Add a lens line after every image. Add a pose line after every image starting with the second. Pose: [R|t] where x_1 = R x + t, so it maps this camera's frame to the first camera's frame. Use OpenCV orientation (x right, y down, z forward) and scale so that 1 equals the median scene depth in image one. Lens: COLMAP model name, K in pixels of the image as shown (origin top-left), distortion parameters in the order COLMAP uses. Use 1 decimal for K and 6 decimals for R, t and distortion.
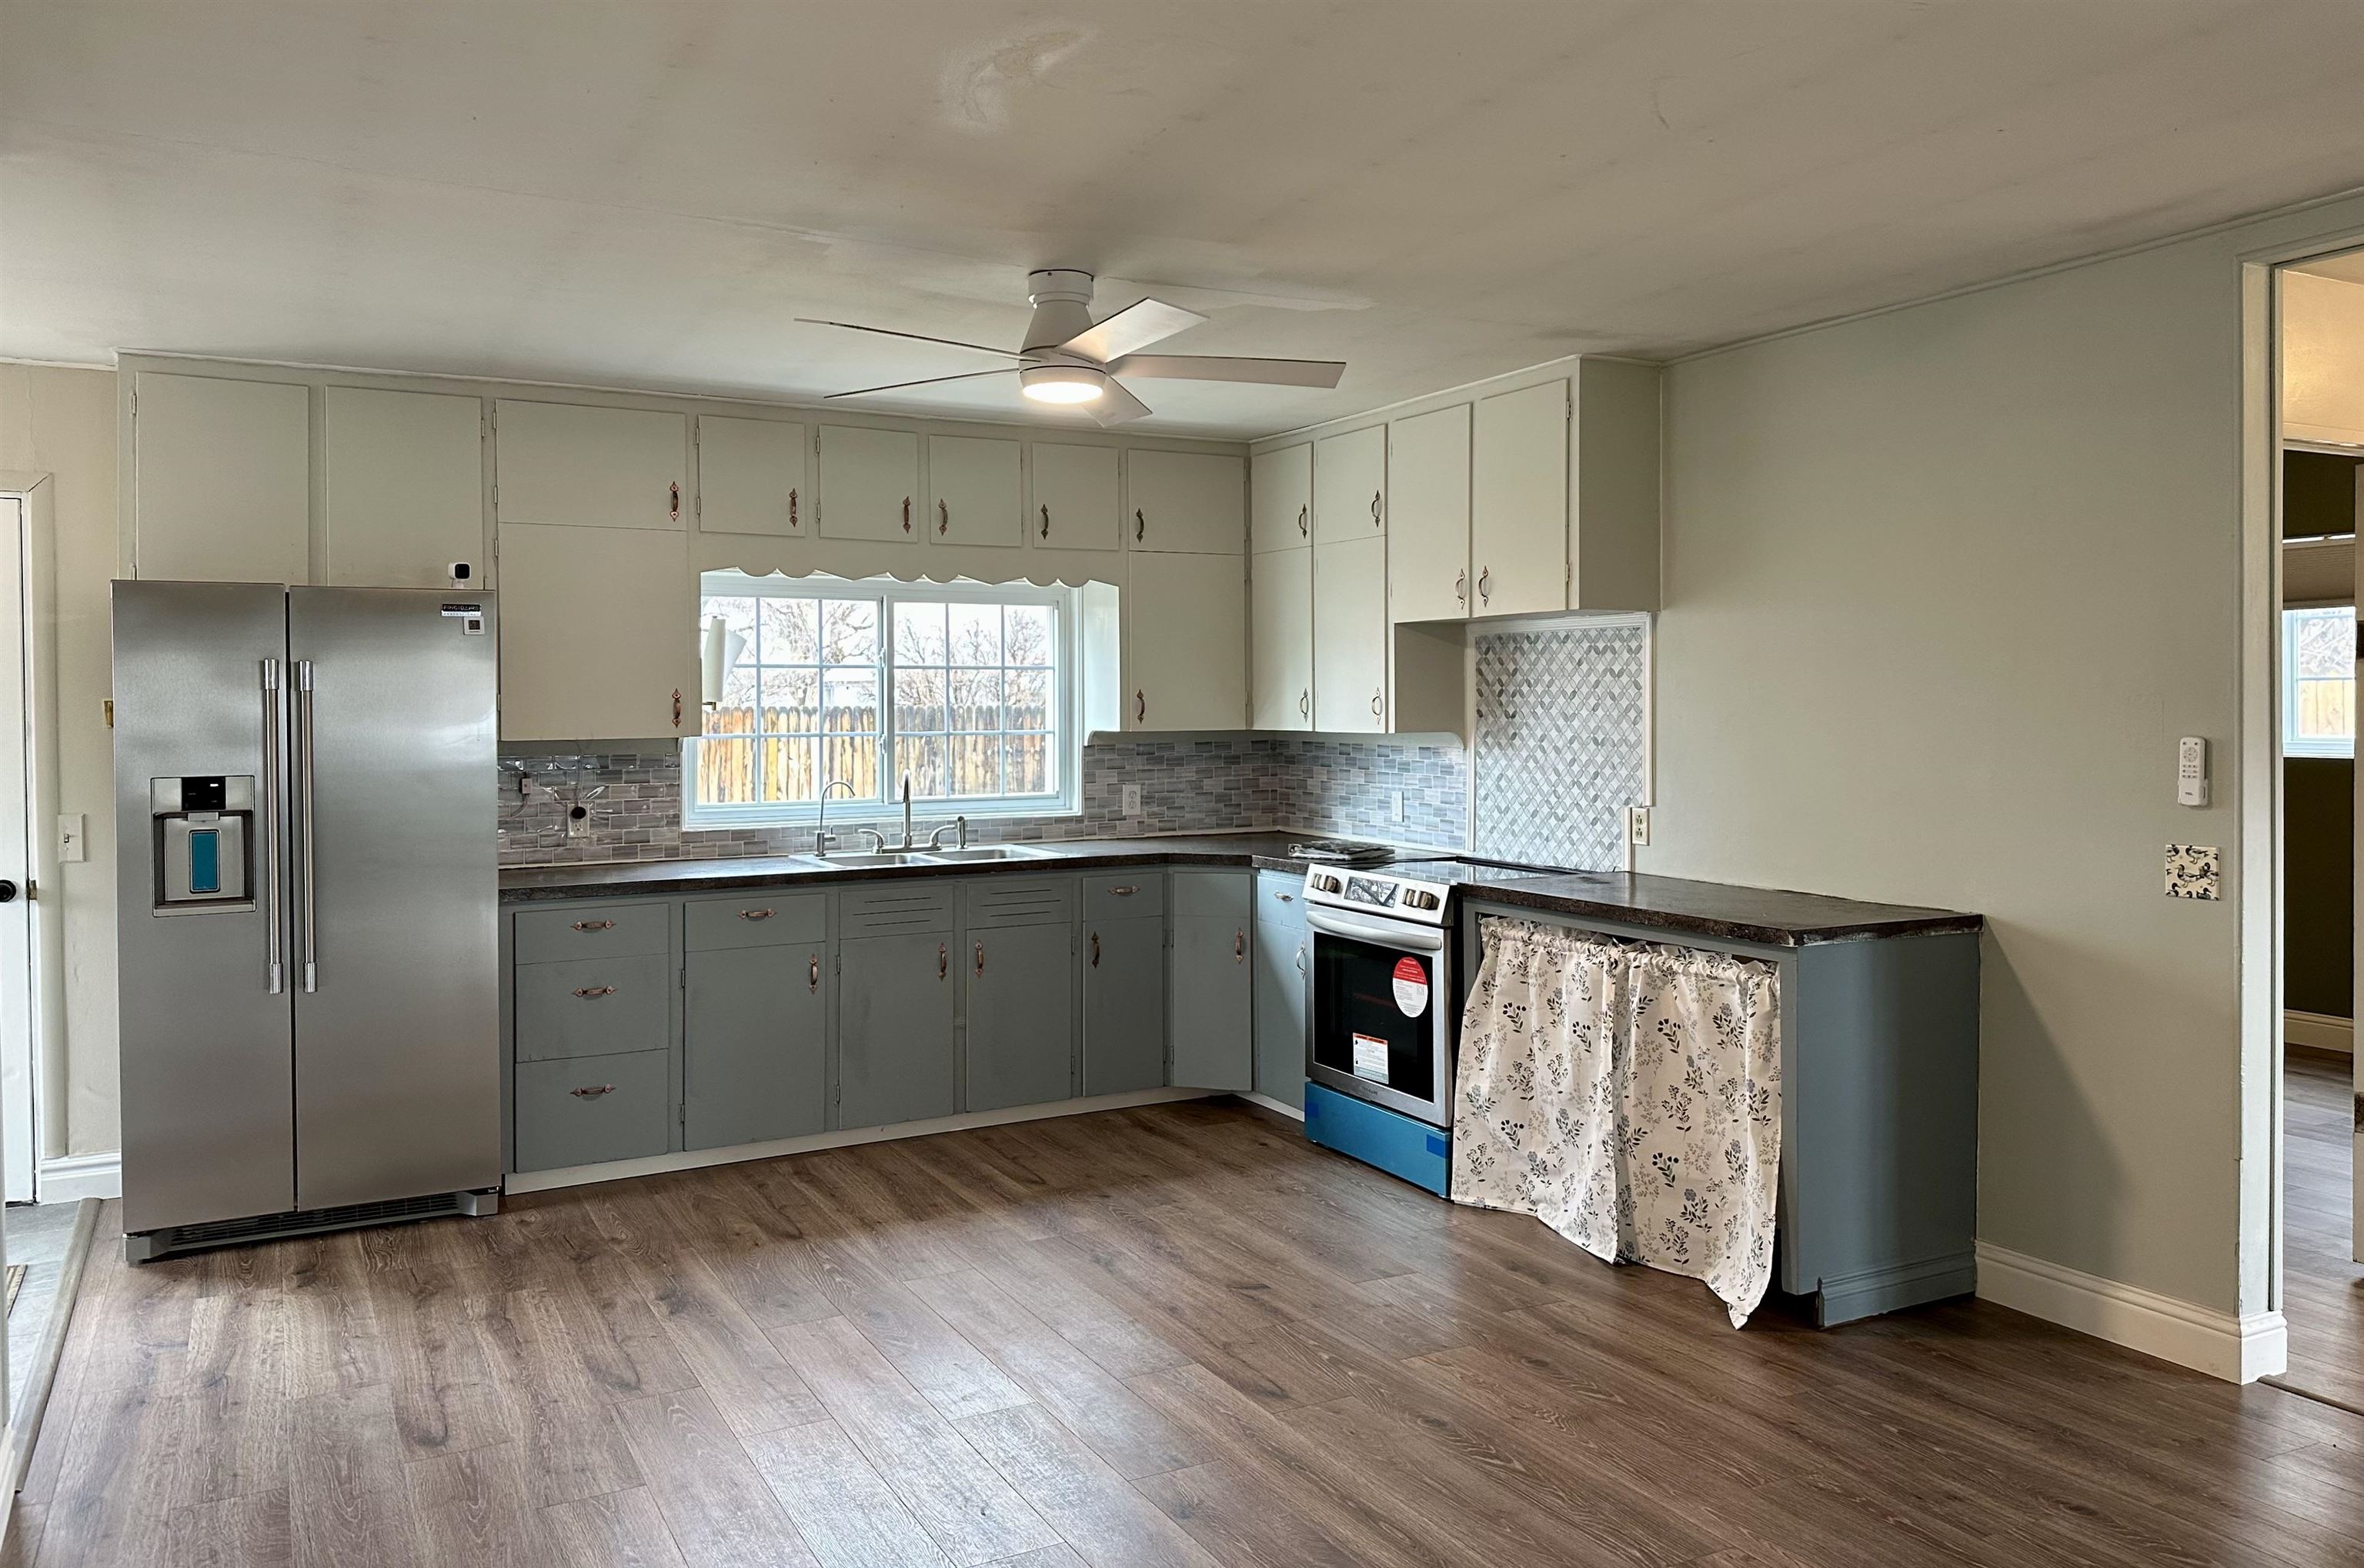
lens RADIAL K [[1729.8, 0, 1180.7], [0, 1729.8, 718.4], [0, 0, 1]] dist [0.043585, -0.006977]
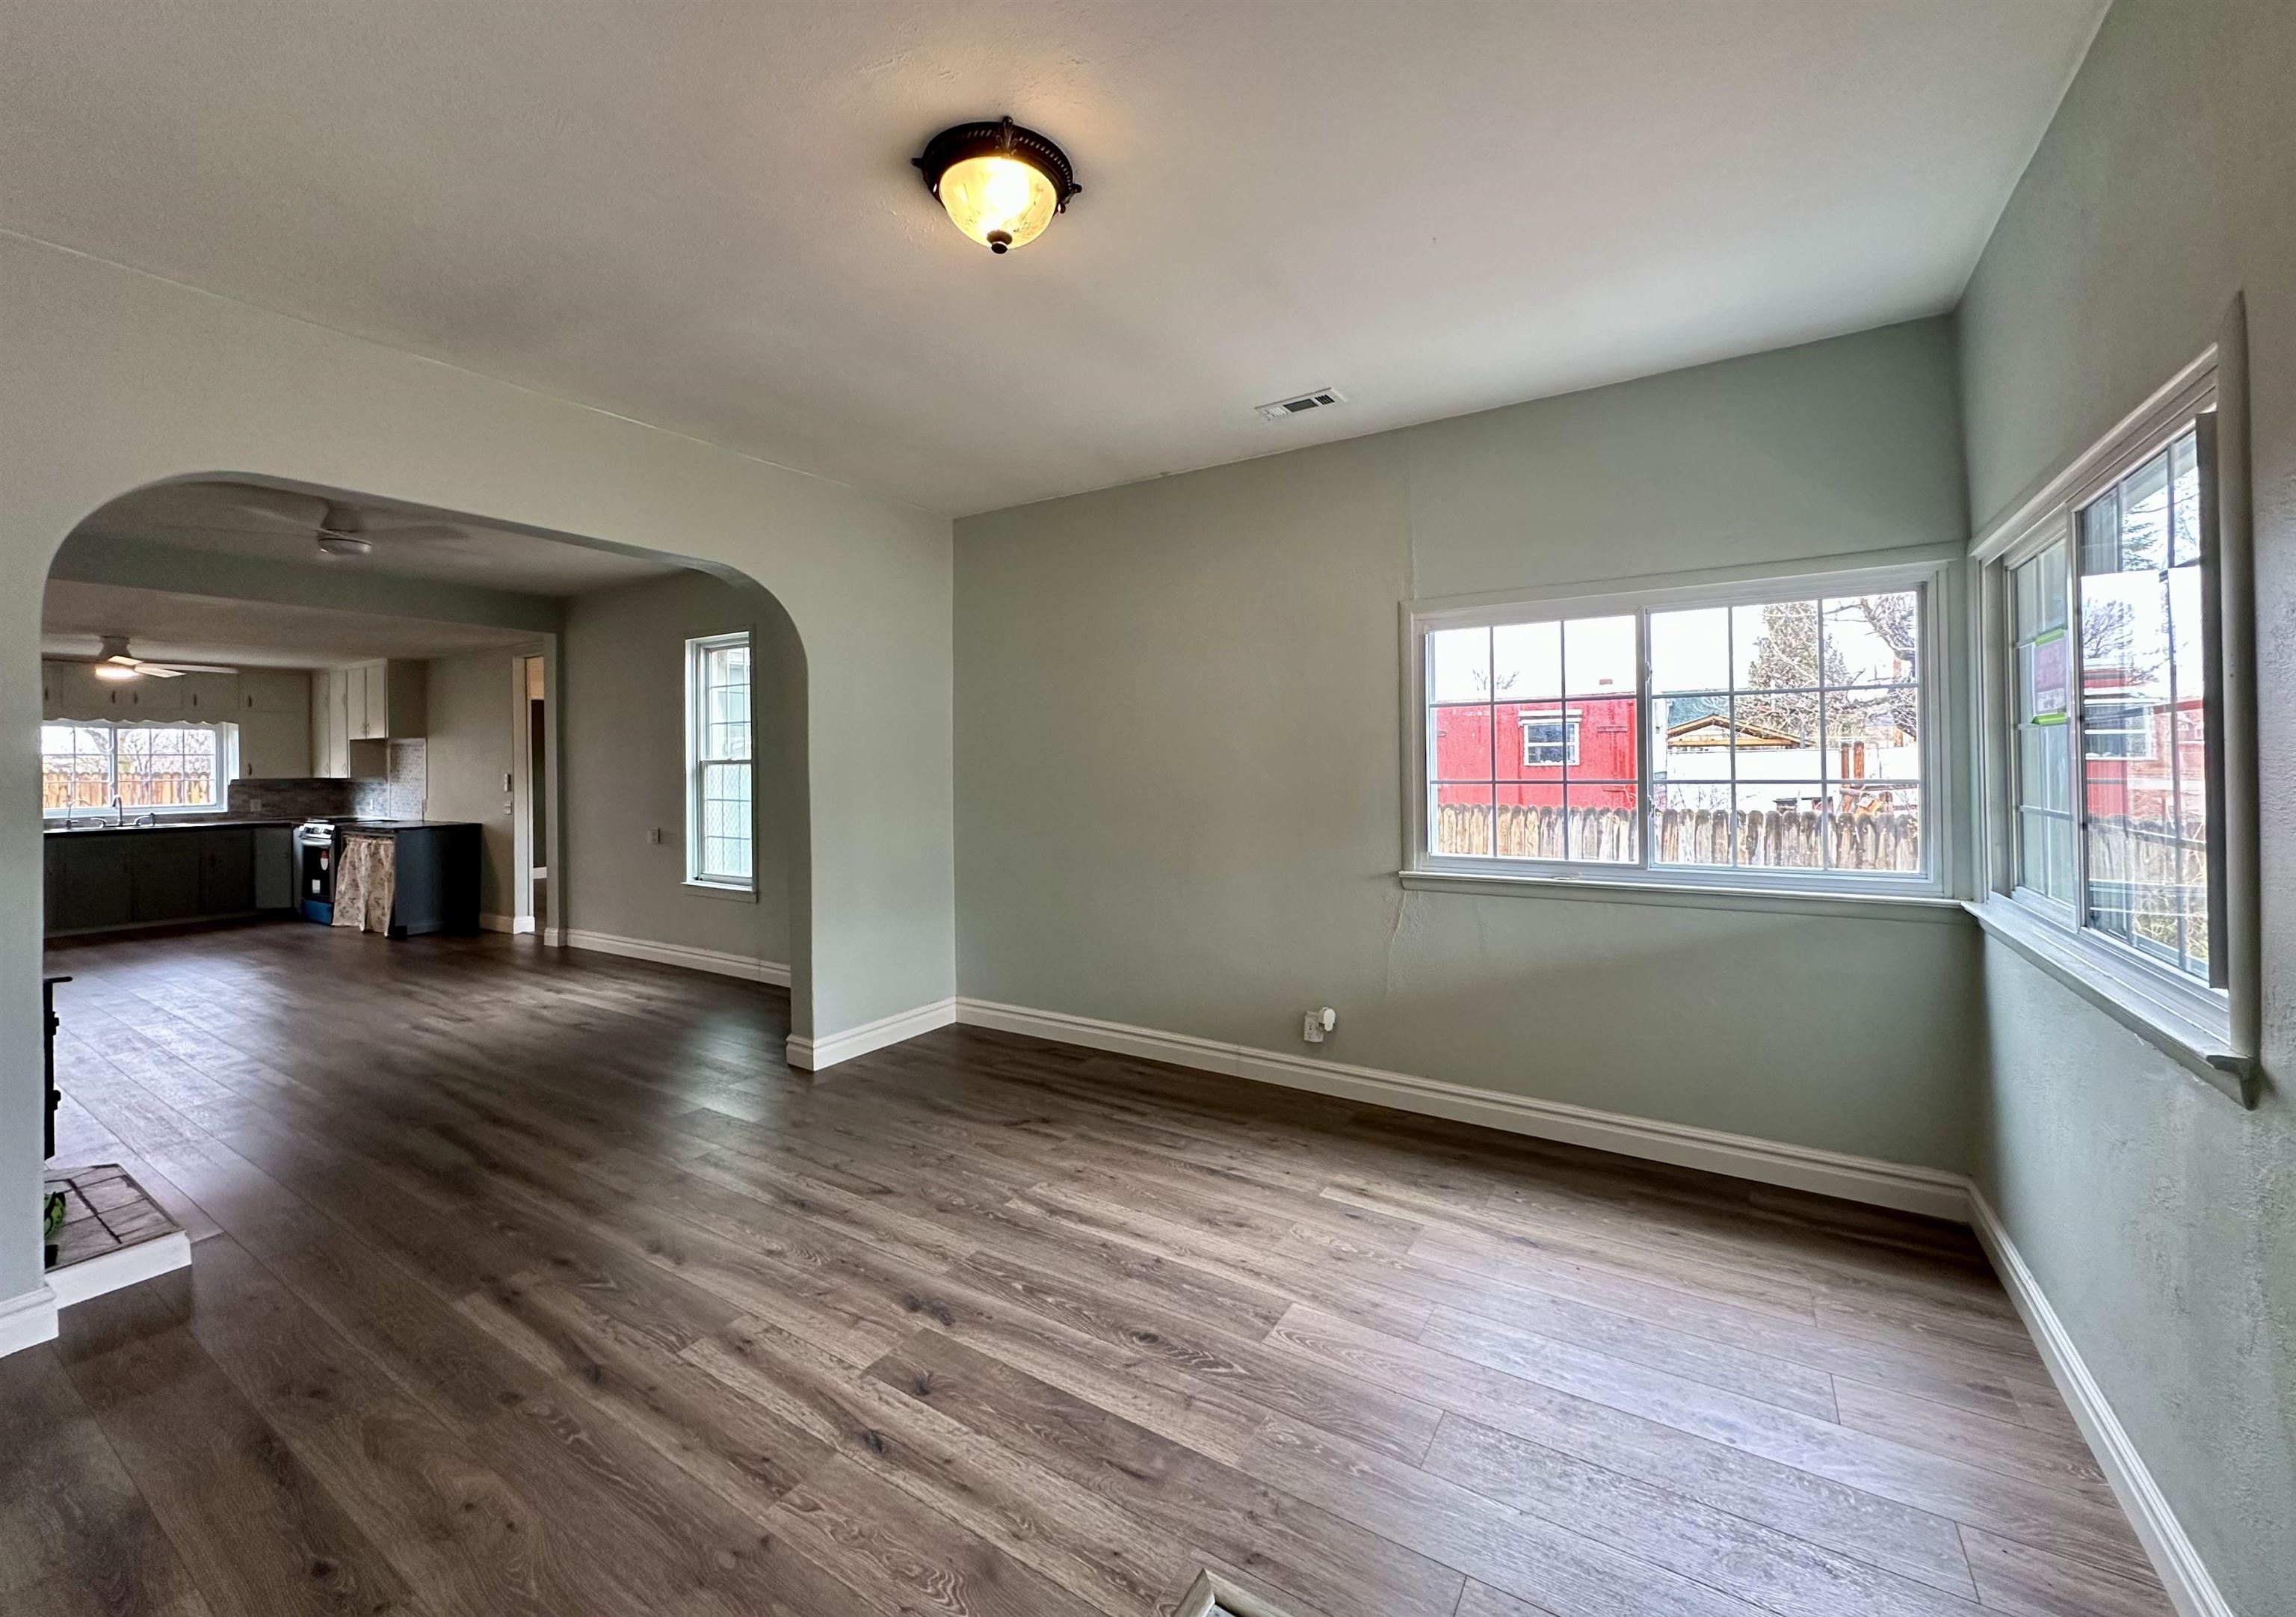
lens RADIAL K [[911.7, 0, 1138.0], [0, 911.7, 774.9], [0, 0, 1]] dist [0.002043, 0.000134]
pose [[0.873538, -0.014121, 0.486550, 0.570477], [0.013725, 0.999896, 0.004379, 0.016280], [-0.486562, 0.002852, 0.873641, -1.048269]]
